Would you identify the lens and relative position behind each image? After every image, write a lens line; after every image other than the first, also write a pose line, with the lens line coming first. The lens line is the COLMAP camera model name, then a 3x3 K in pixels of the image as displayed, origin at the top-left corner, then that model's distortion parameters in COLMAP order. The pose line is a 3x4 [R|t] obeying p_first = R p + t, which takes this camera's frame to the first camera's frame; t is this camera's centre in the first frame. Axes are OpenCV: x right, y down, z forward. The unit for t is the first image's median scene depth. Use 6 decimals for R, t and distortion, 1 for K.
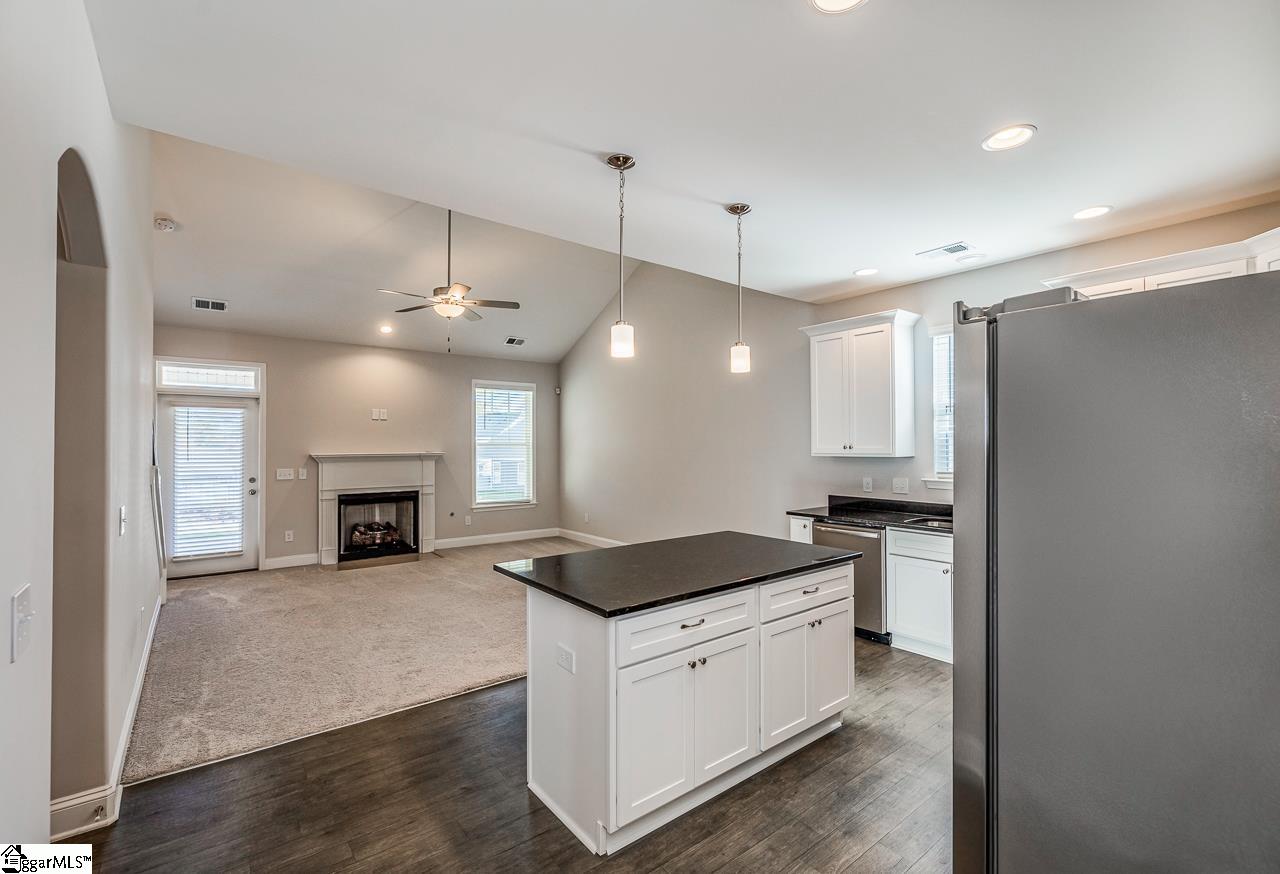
lens RADIAL K [[557.7, 0, 644.5], [0, 557.7, 434.5], [0, 0, 1]] dist [-0.000880, -0.000094]
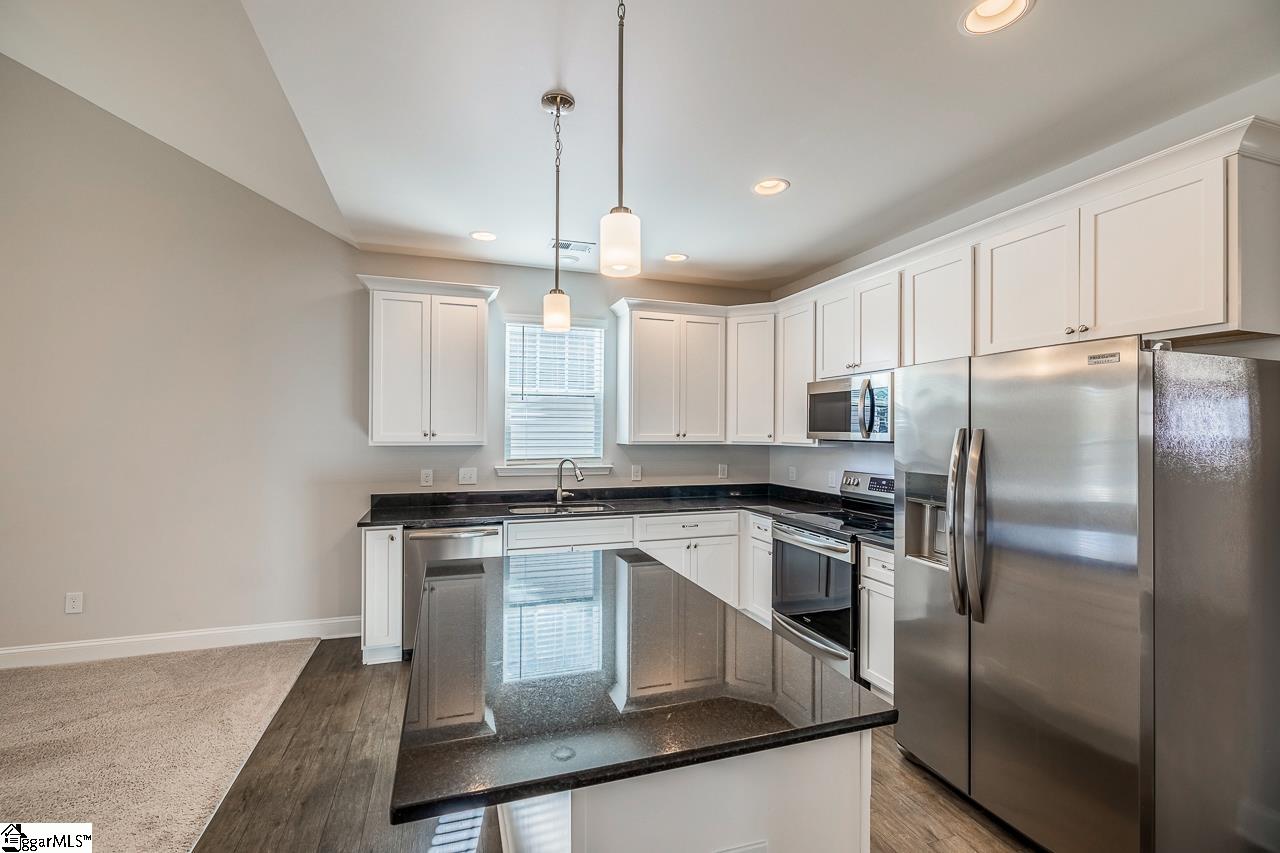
lens RADIAL K [[548.7, 0, 634.7], [0, 548.7, 430.6], [0, 0, 1]] dist [-0.000087, -0.000214]
pose [[0.347919, 0.006571, 0.937501, -0.563601], [-0.021786, 0.999762, 0.001077, 0.017334], [-0.937271, -0.020799, 0.347980, 0.791373]]
